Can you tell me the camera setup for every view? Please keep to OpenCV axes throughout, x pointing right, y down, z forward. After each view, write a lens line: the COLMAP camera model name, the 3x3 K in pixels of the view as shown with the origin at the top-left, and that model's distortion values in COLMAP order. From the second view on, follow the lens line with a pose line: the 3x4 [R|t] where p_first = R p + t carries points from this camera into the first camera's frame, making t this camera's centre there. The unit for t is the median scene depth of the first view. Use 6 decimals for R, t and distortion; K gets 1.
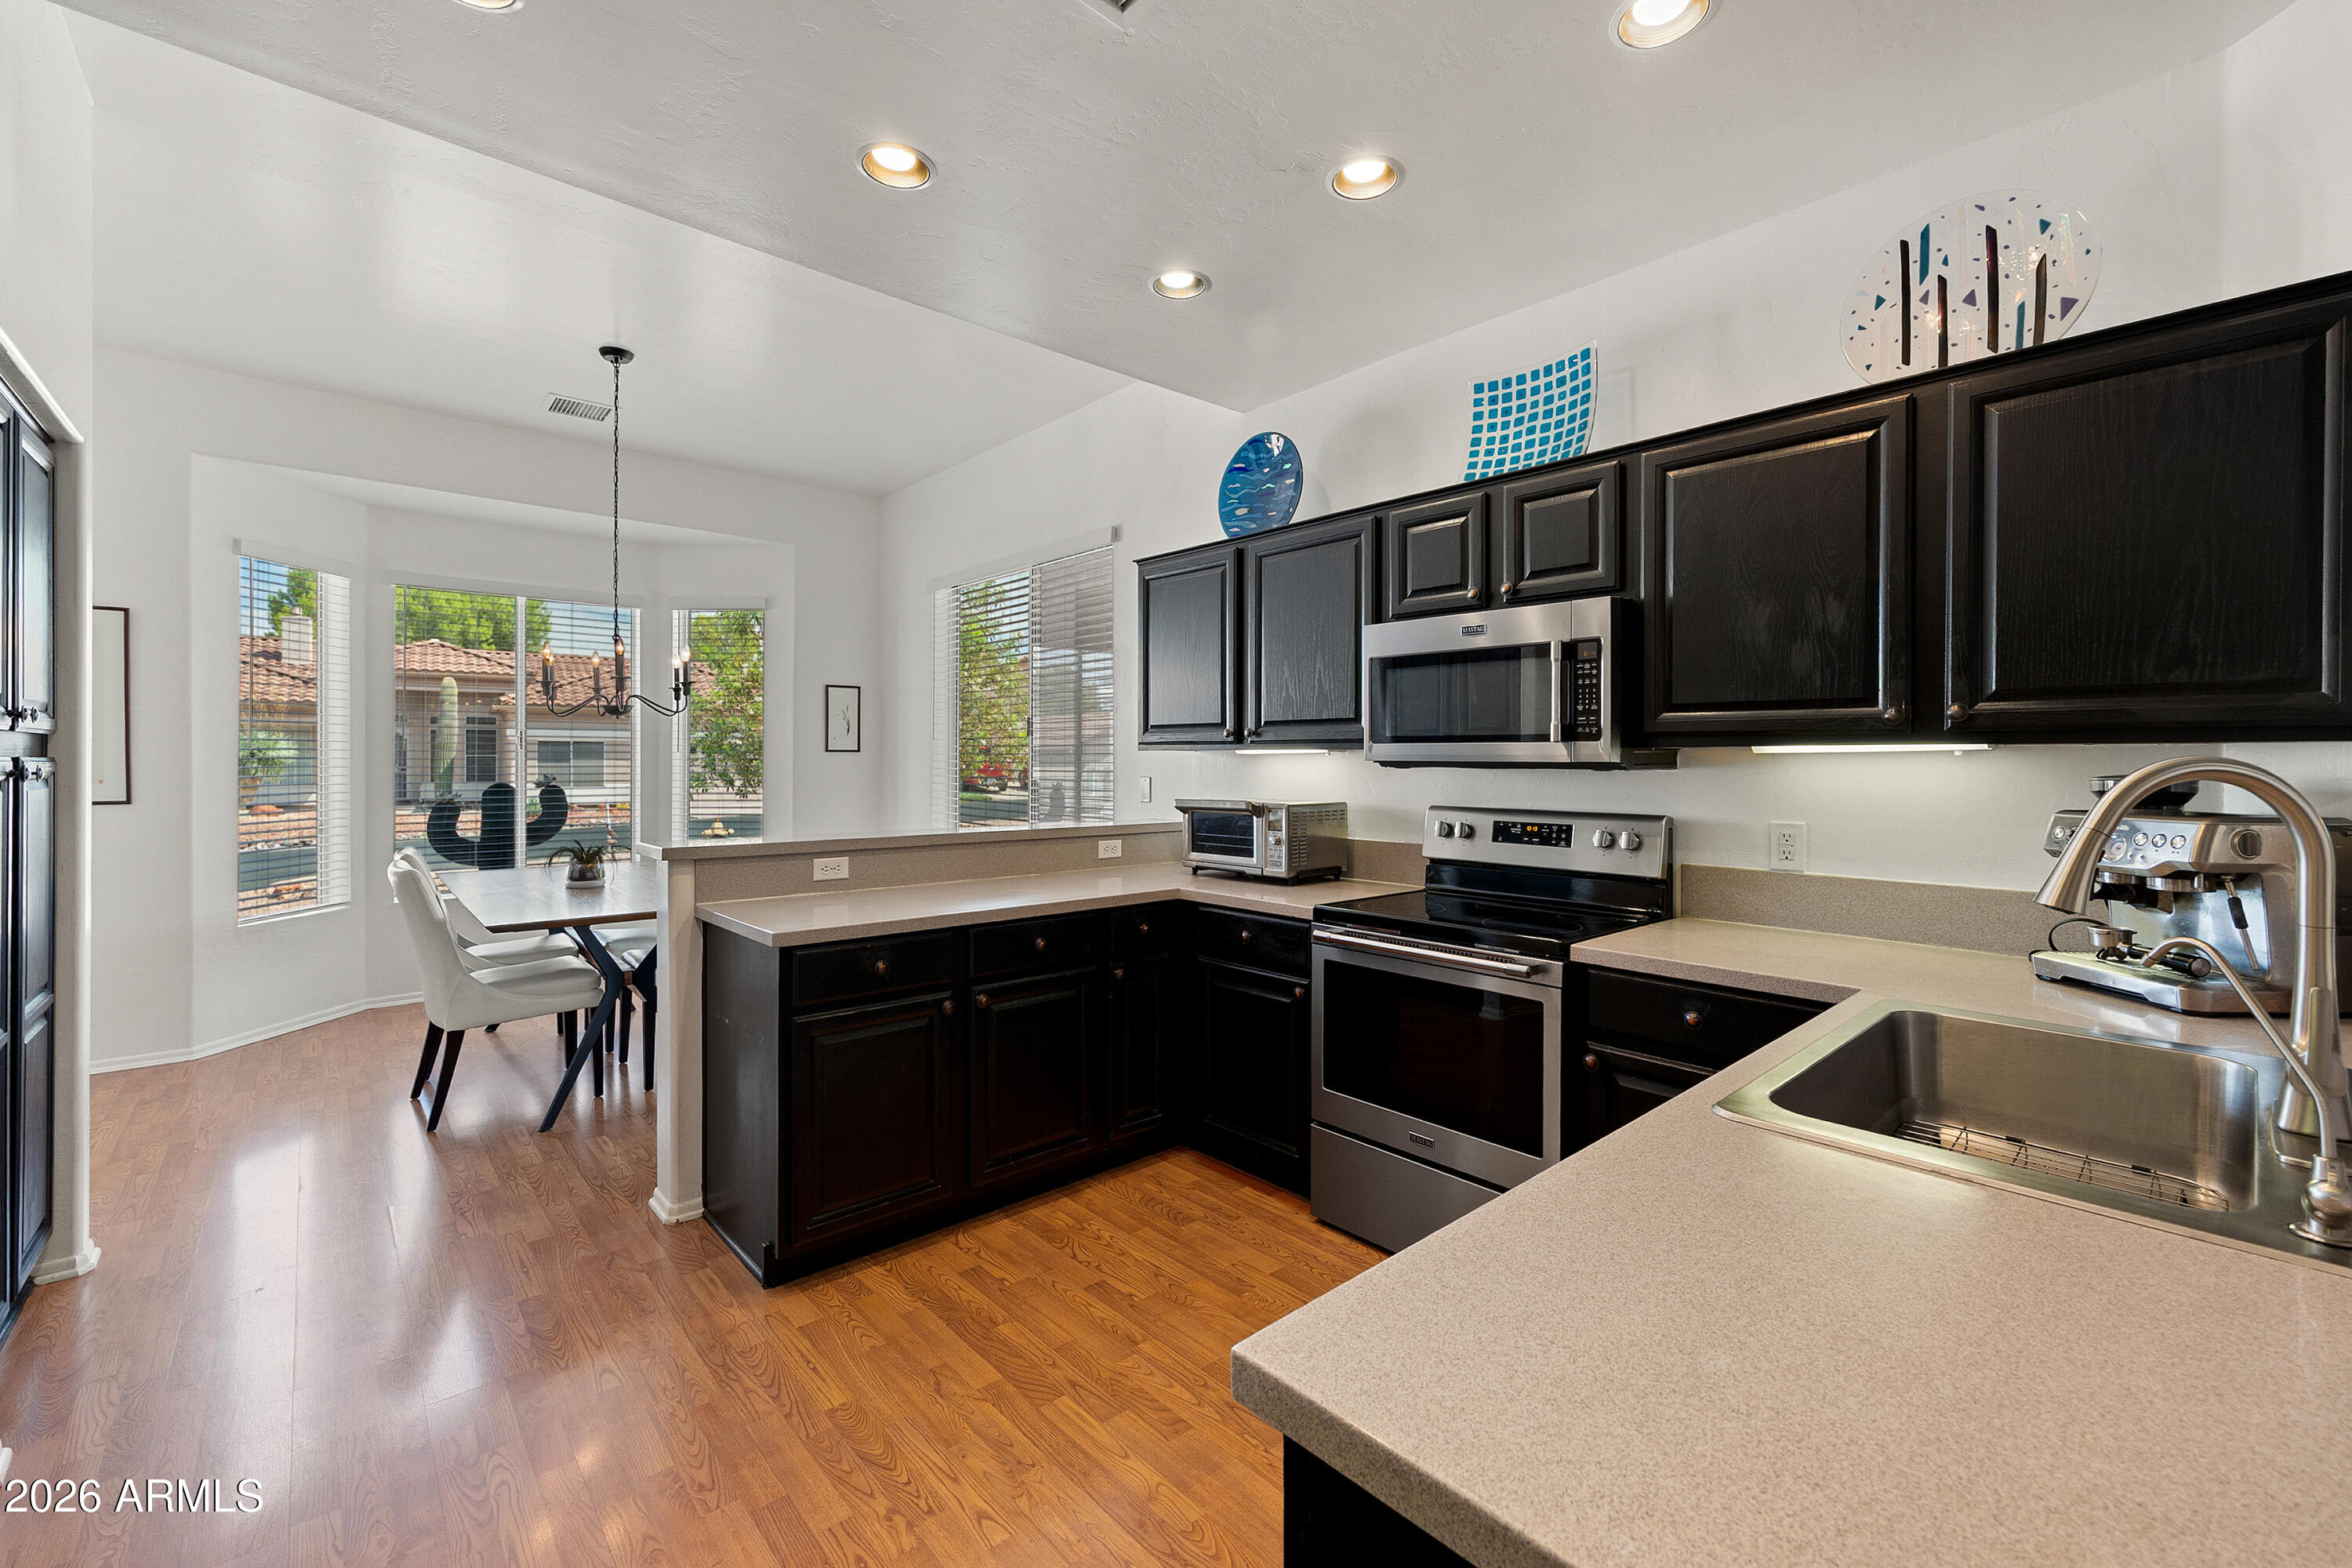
lens RADIAL K [[964.5, 0, 1188.7], [0, 964.5, 768.0], [0, 0, 1]] dist [-0.003873, 0.001360]
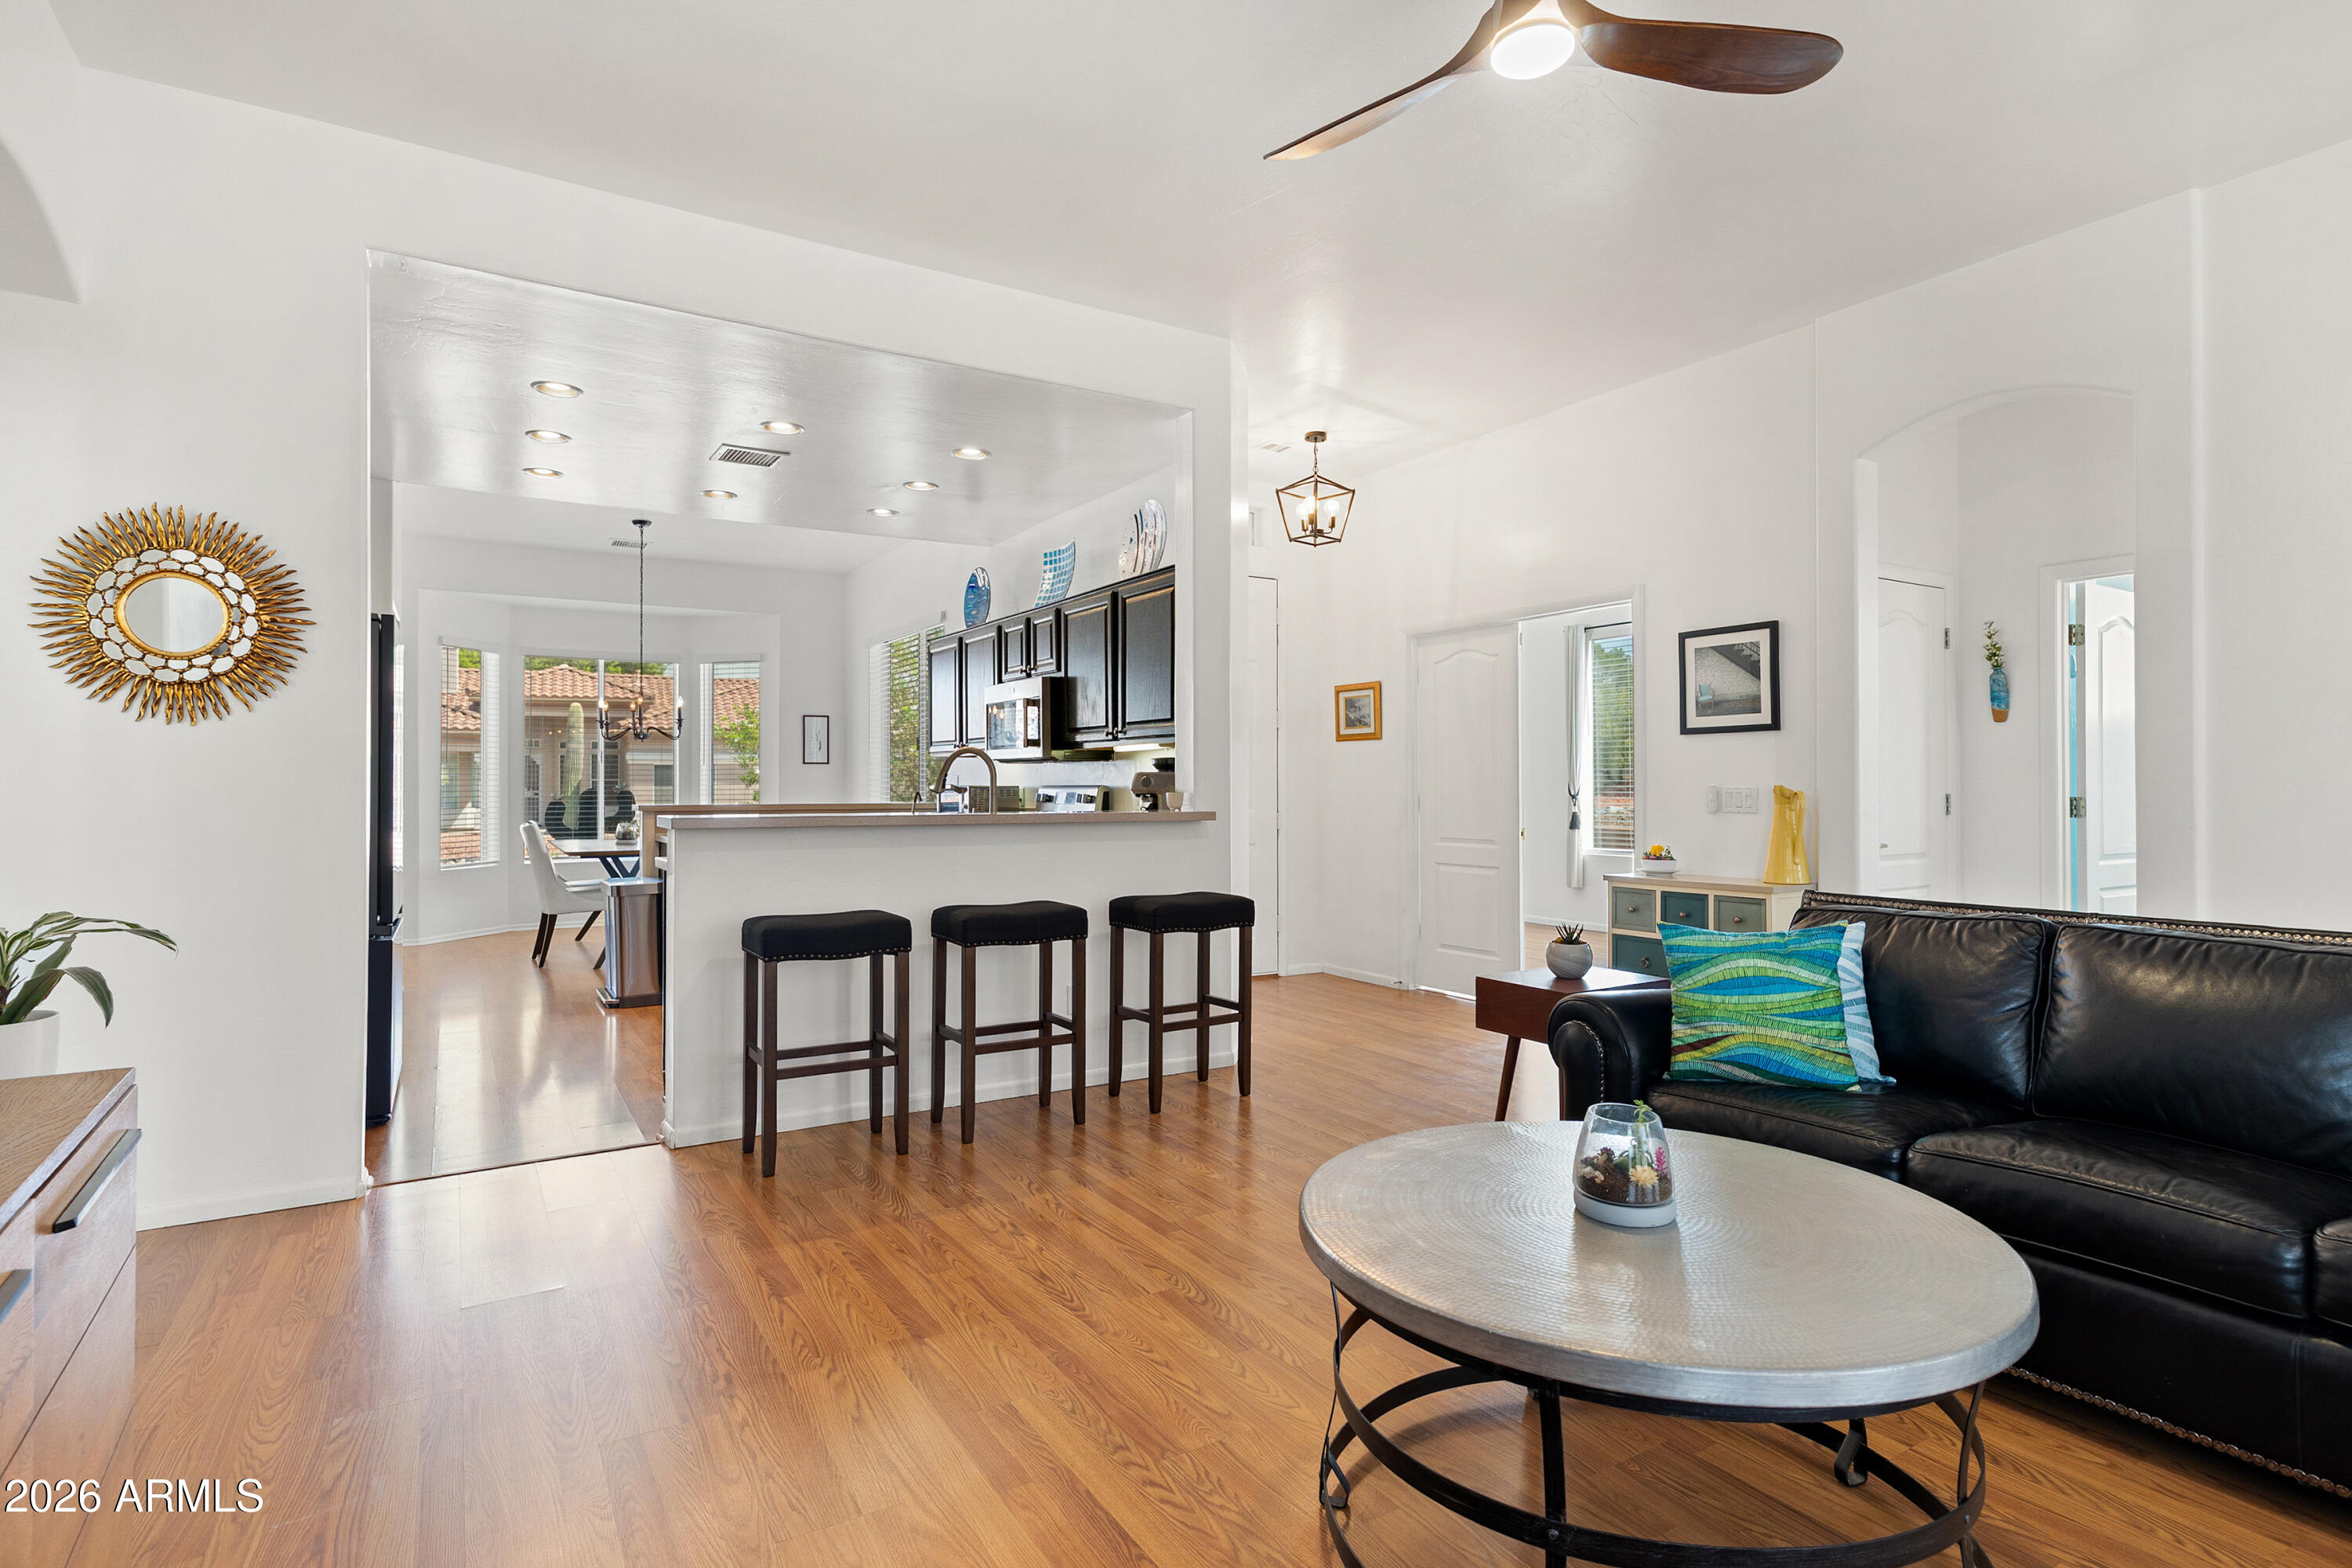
lens RADIAL K [[1194.3, 0, 1197.6], [0, 1194.3, 788.2], [0, 0, 1]] dist [-0.007225, -0.000950]
pose [[0.984193, -0.004931, -0.177029, 1.011439], [0.003741, 0.999968, -0.007055, 0.067201], [0.177058, 0.006281, 0.984180, -1.211118]]
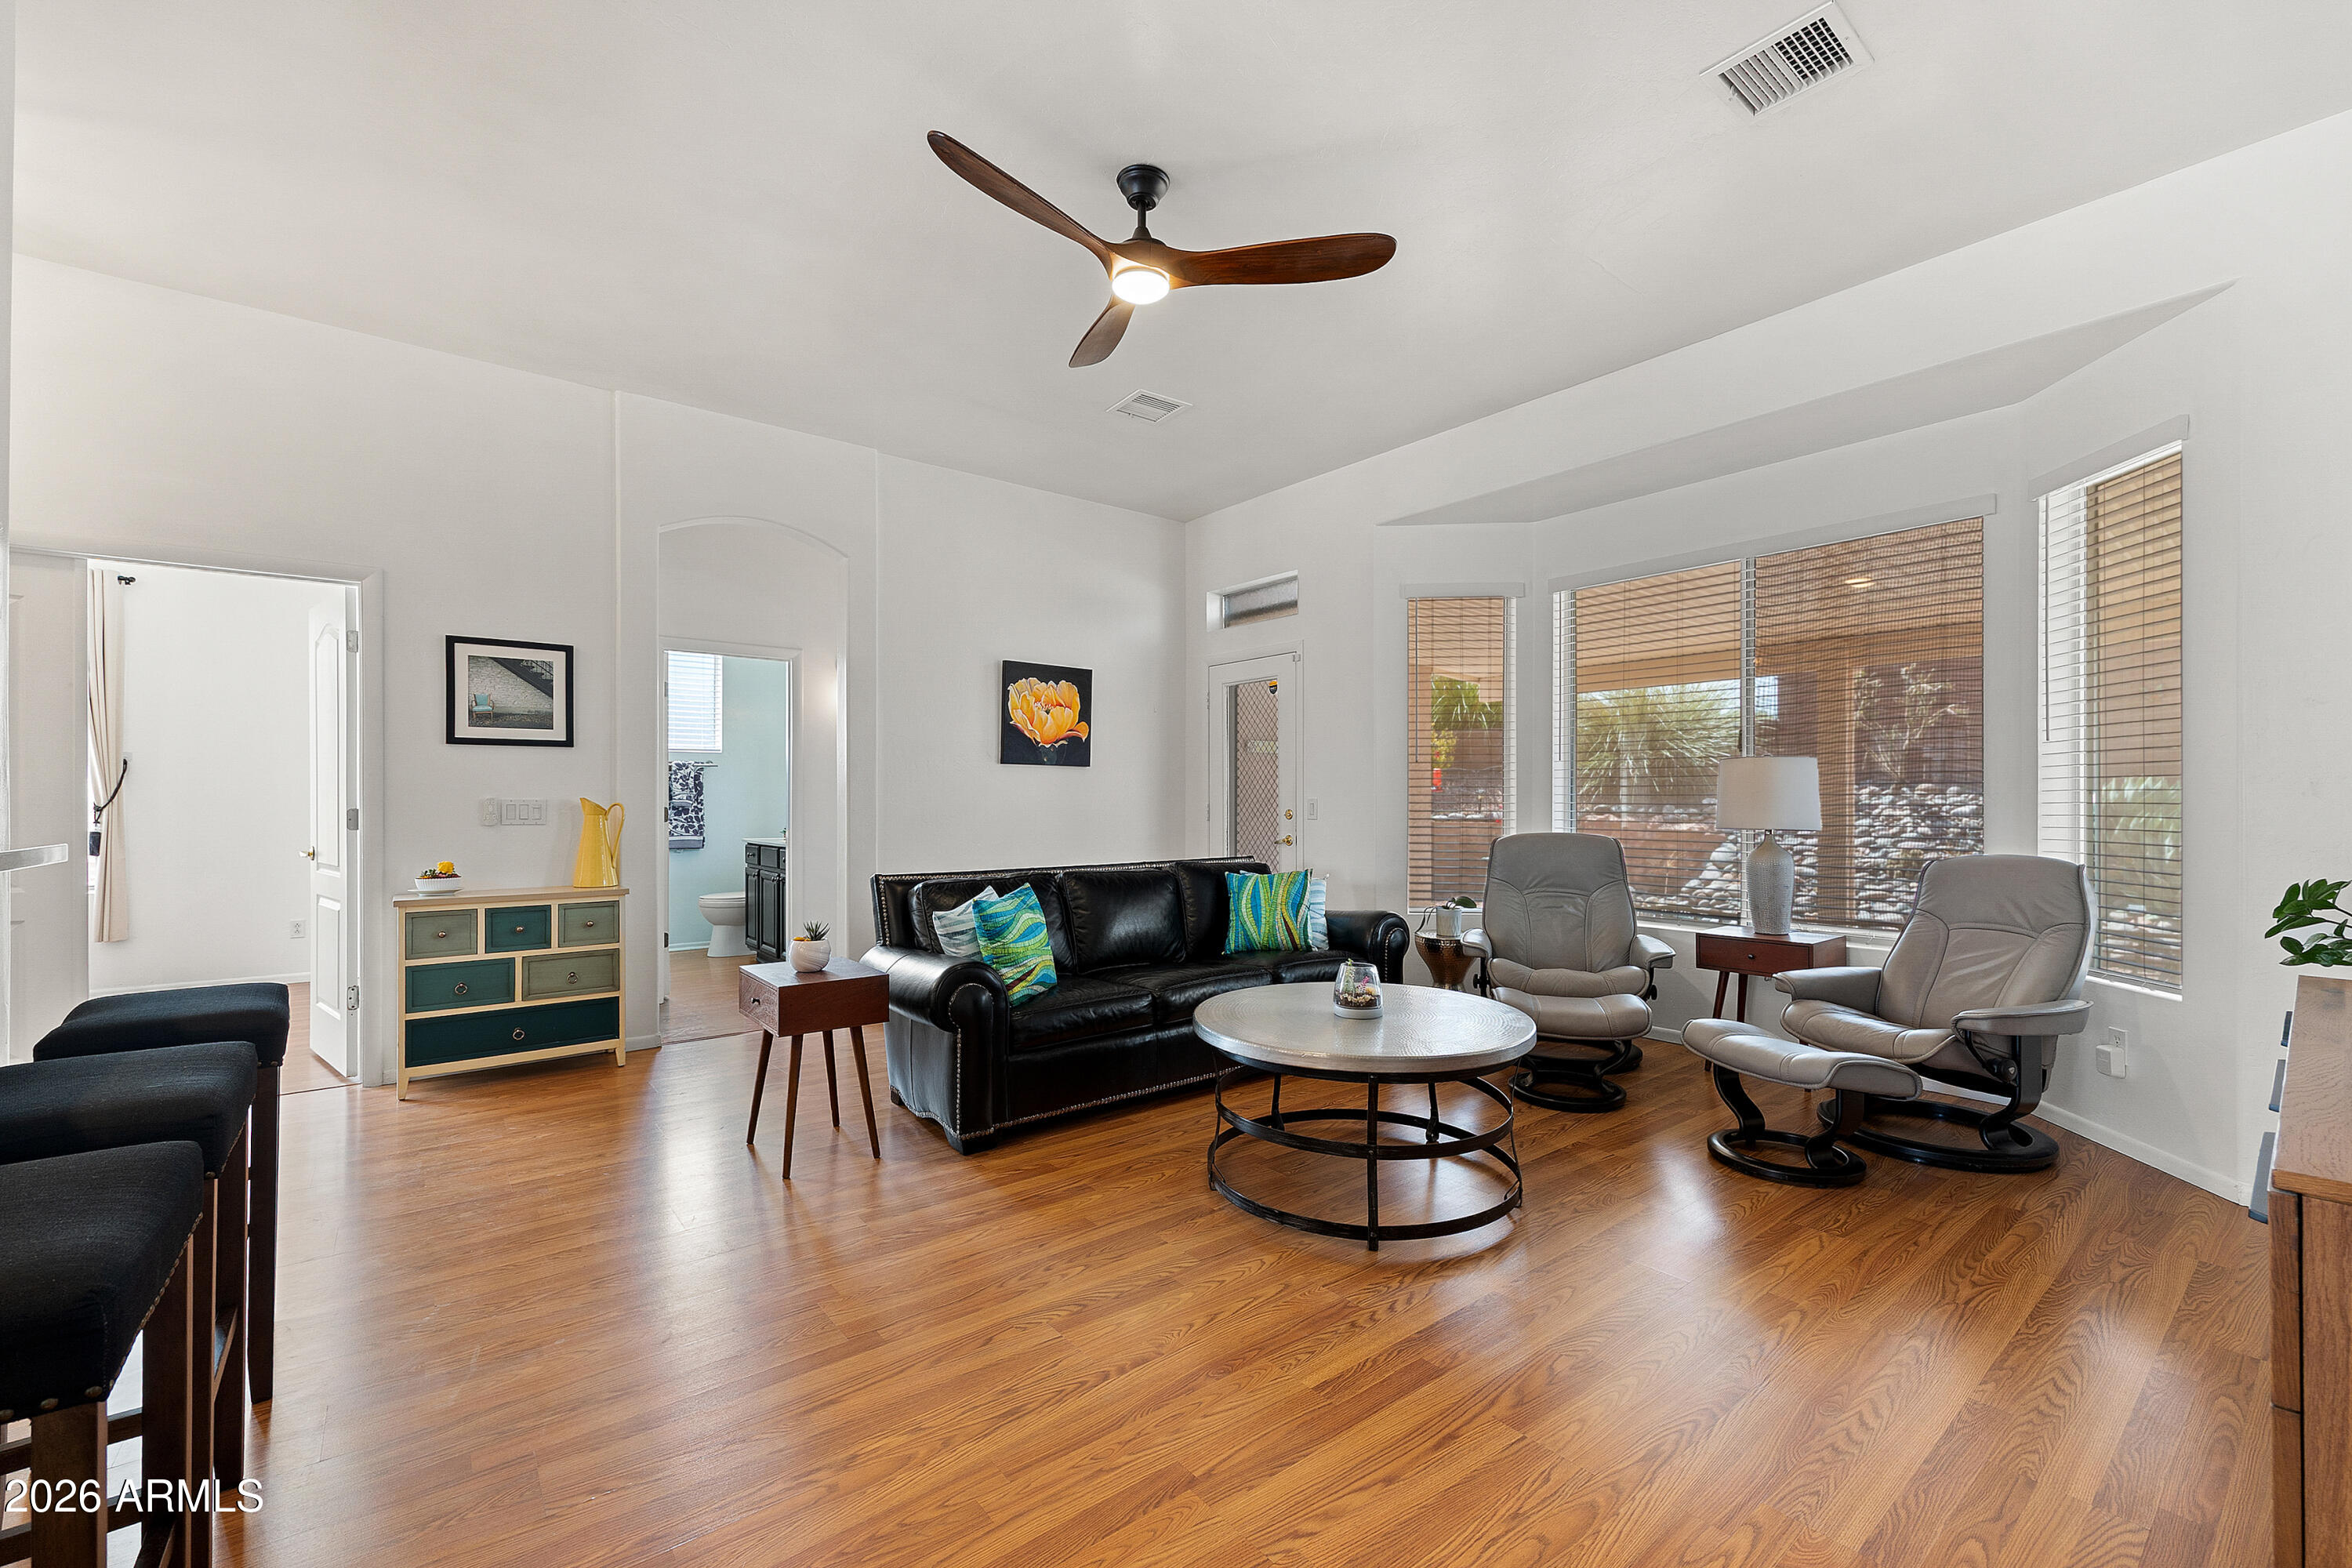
lens RADIAL K [[964.5, 0, 1182.7], [0, 964.5, 801.2], [0, 0, 1]] dist [-0.003873, 0.001360]
pose [[0.062090, -0.004669, 0.998060, 0.082897], [0.006377, 0.999971, 0.004281, 0.058615], [-0.998050, 0.006099, 0.062118, -0.412715]]
